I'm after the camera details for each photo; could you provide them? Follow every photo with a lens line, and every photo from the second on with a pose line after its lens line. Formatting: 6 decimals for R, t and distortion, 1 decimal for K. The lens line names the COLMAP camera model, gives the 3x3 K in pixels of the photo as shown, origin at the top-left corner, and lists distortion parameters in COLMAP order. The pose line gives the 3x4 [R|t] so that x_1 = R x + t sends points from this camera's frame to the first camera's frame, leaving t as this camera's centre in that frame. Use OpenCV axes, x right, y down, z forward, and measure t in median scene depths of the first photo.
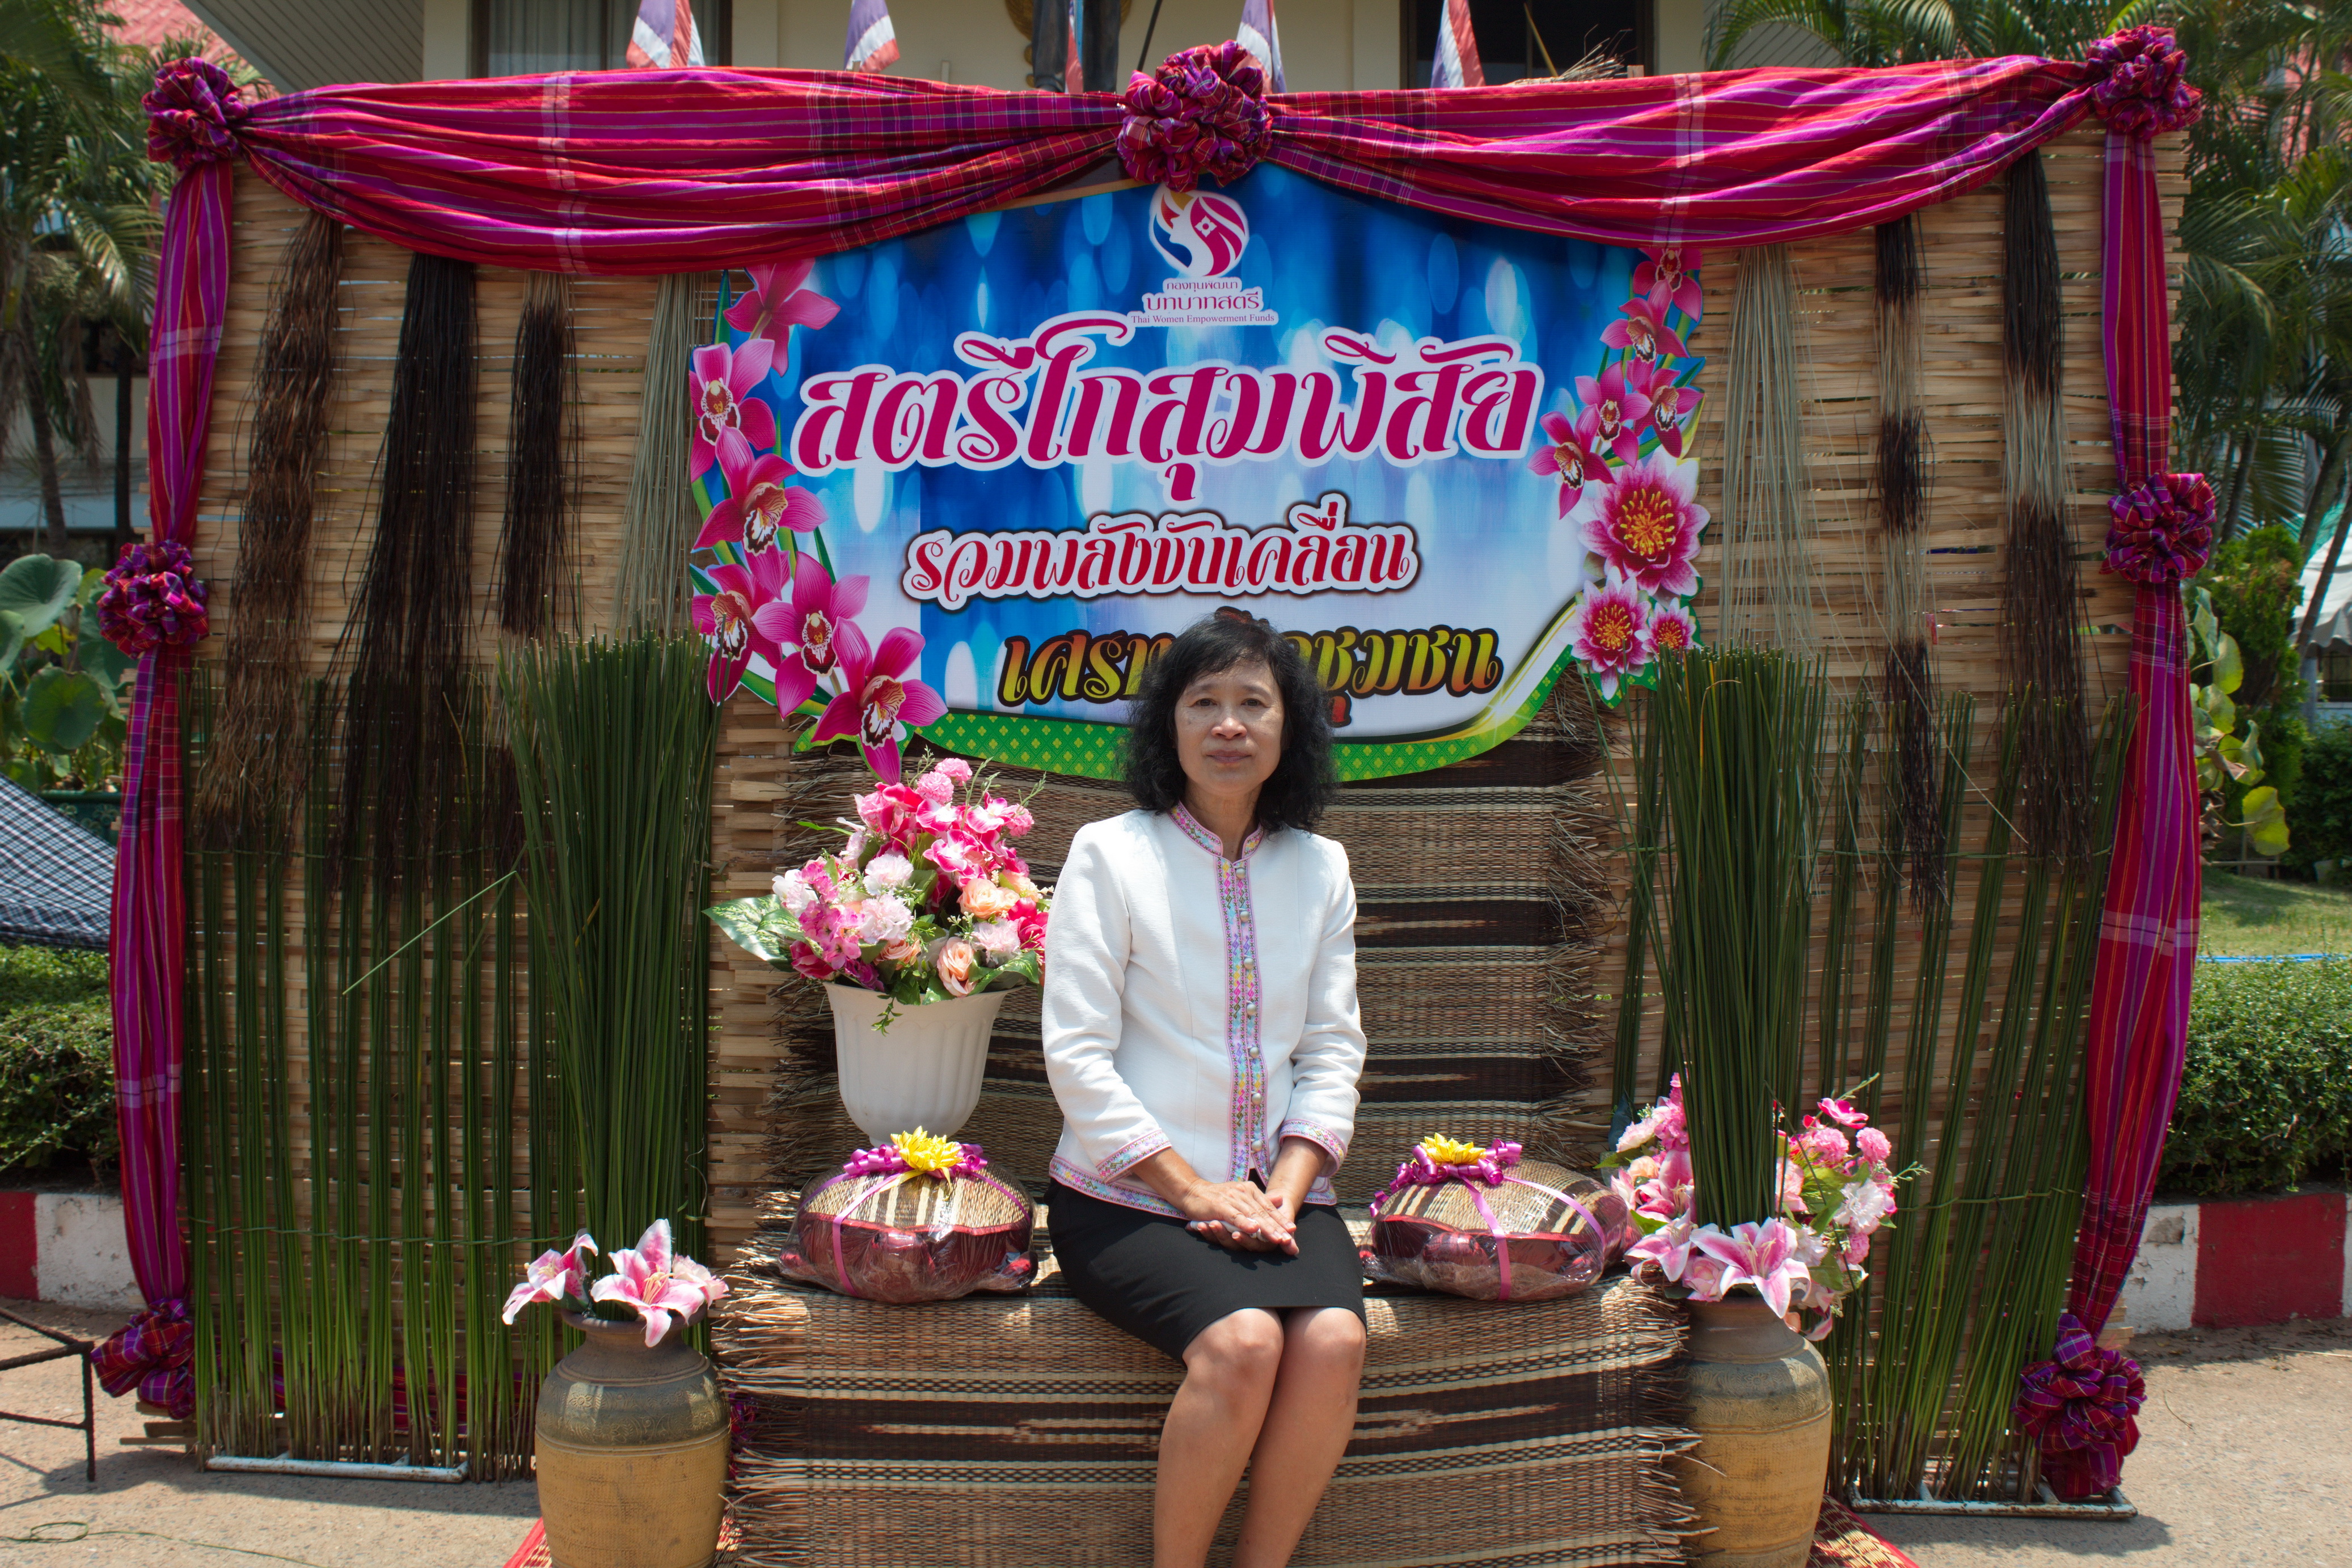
lens RADIAL K [[2693.3, 0, 1176.0], [0, 2693.3, 784.0], [0, 0, 1]] dist [-0.004510, 0.000197]
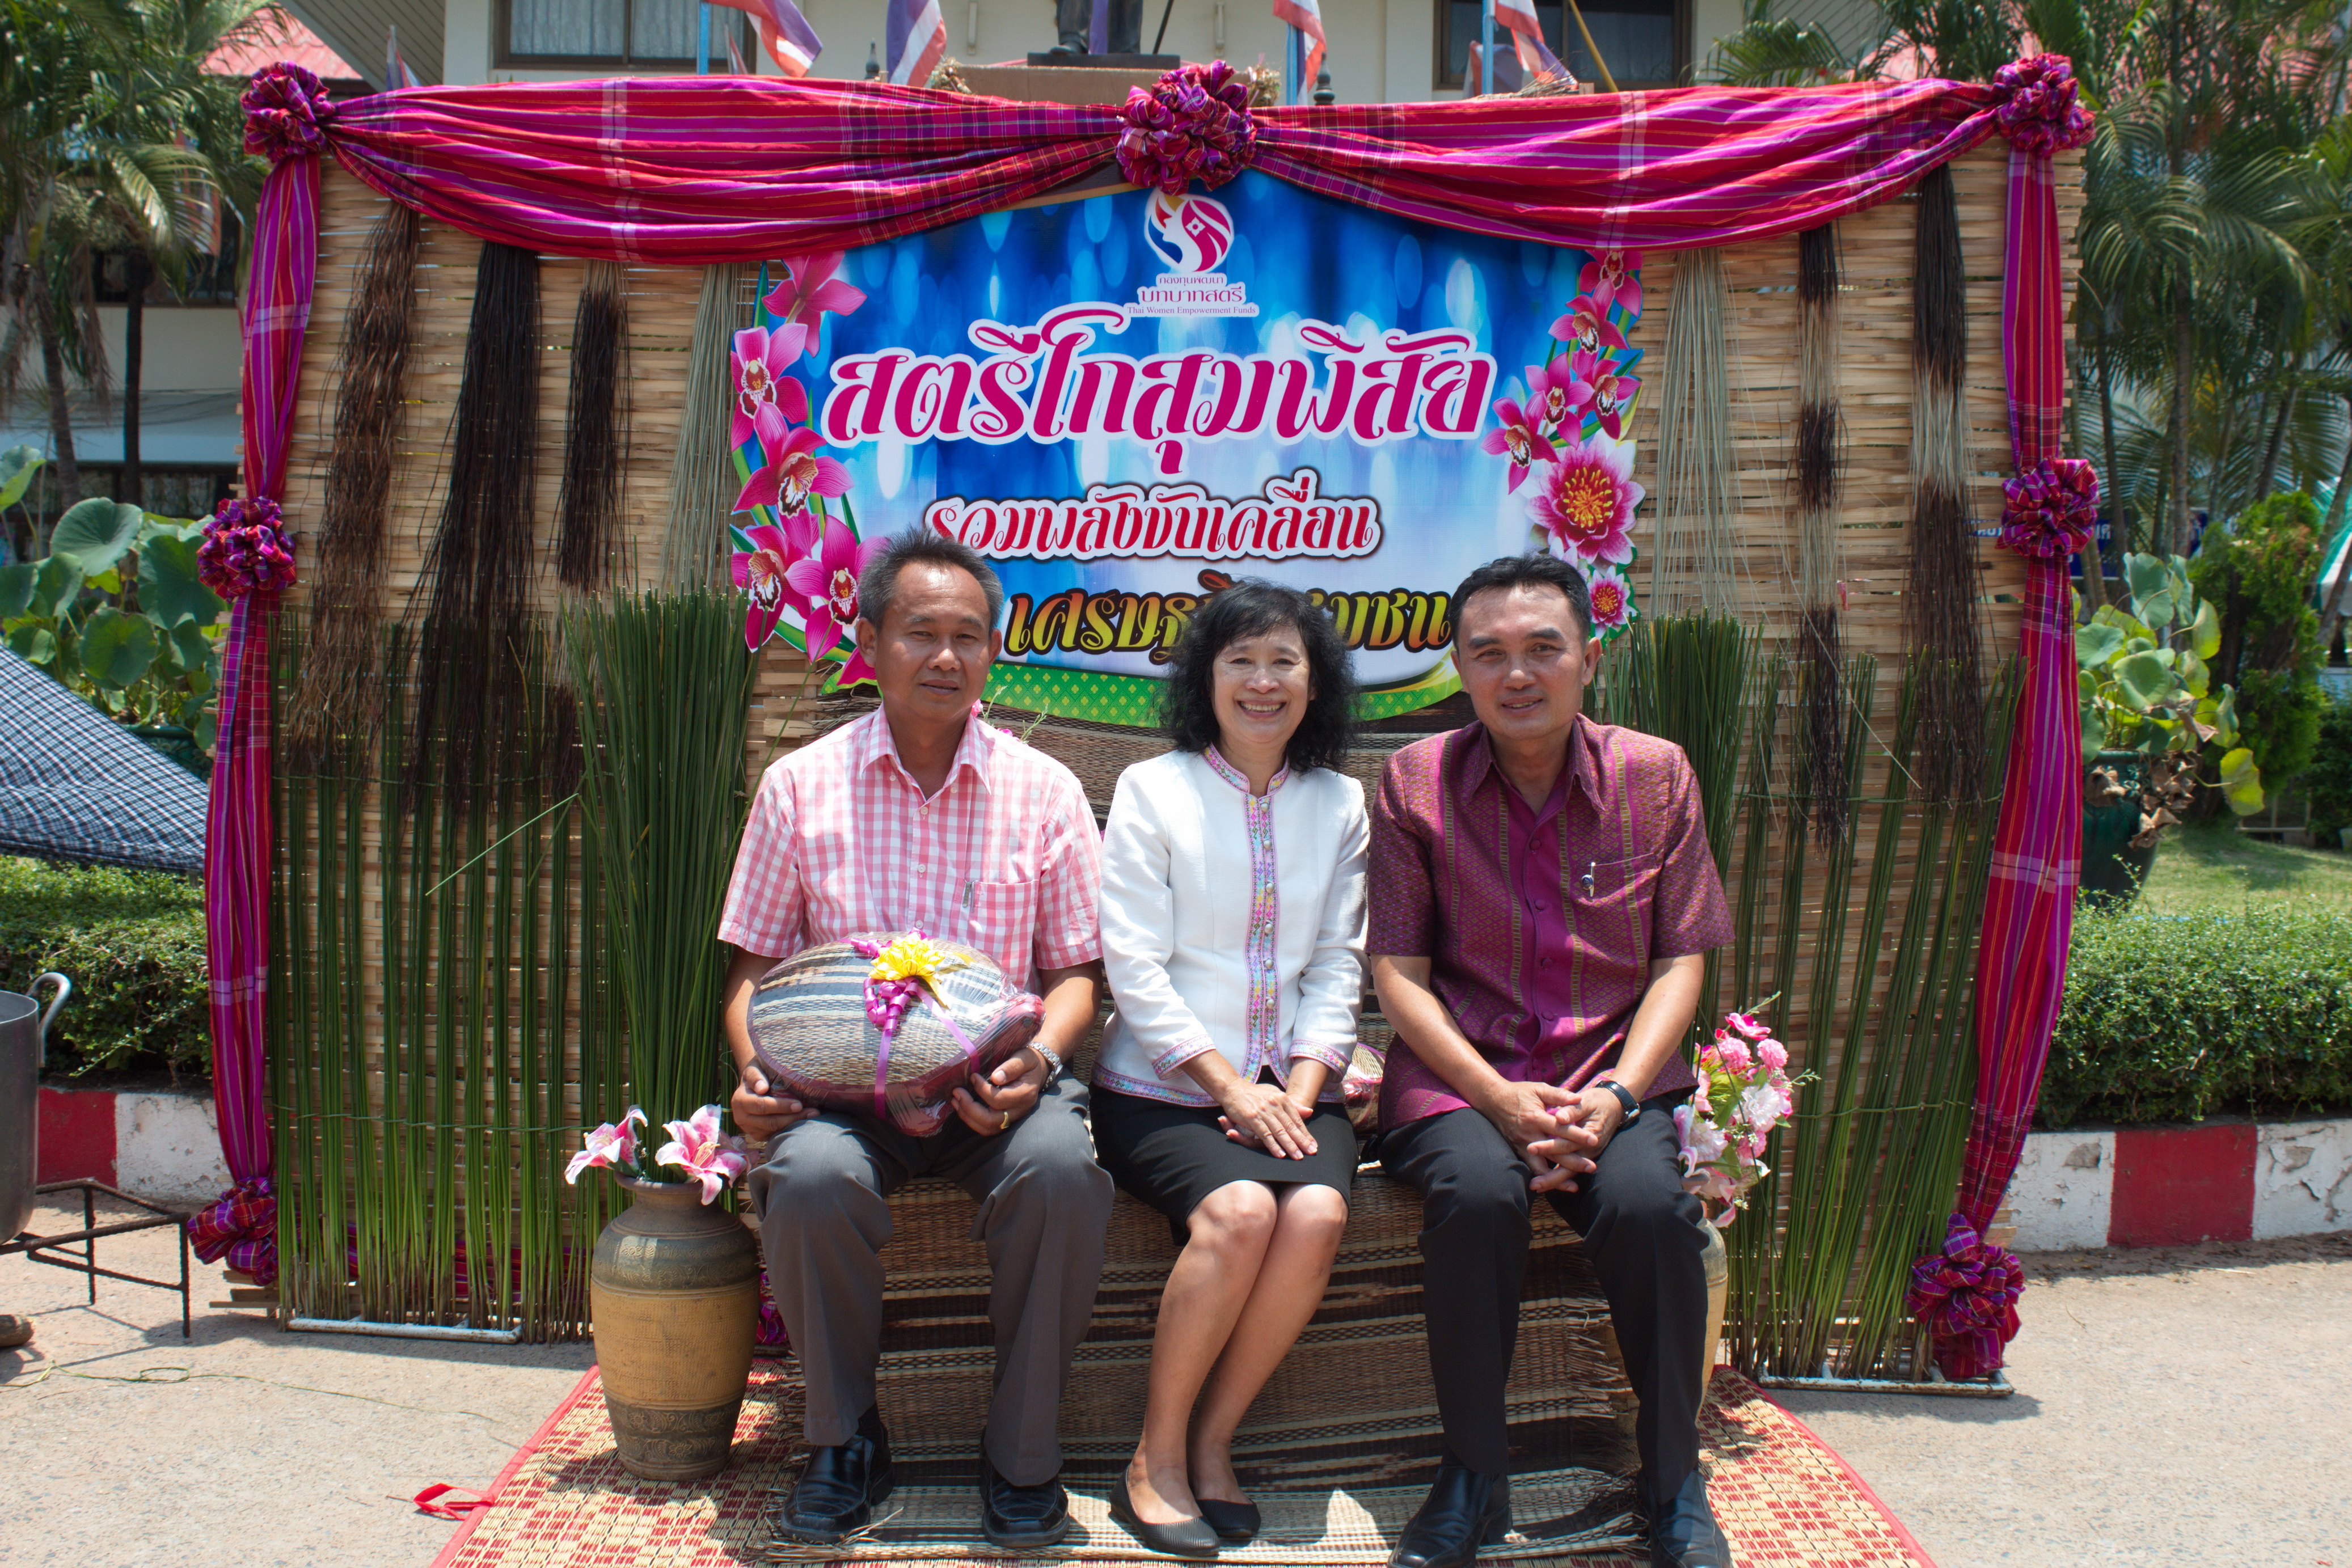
lens RADIAL K [[2811.3, 0, 1176.0], [0, 2811.3, 784.0], [0, 0, 1]] dist [0.064499, -0.275888]
pose [[0.999838, 0.013364, -0.012037, 0.020157], [-0.013170, 0.999784, 0.016103, 0.004708], [0.012249, -0.015942, 0.999798, -0.168855]]
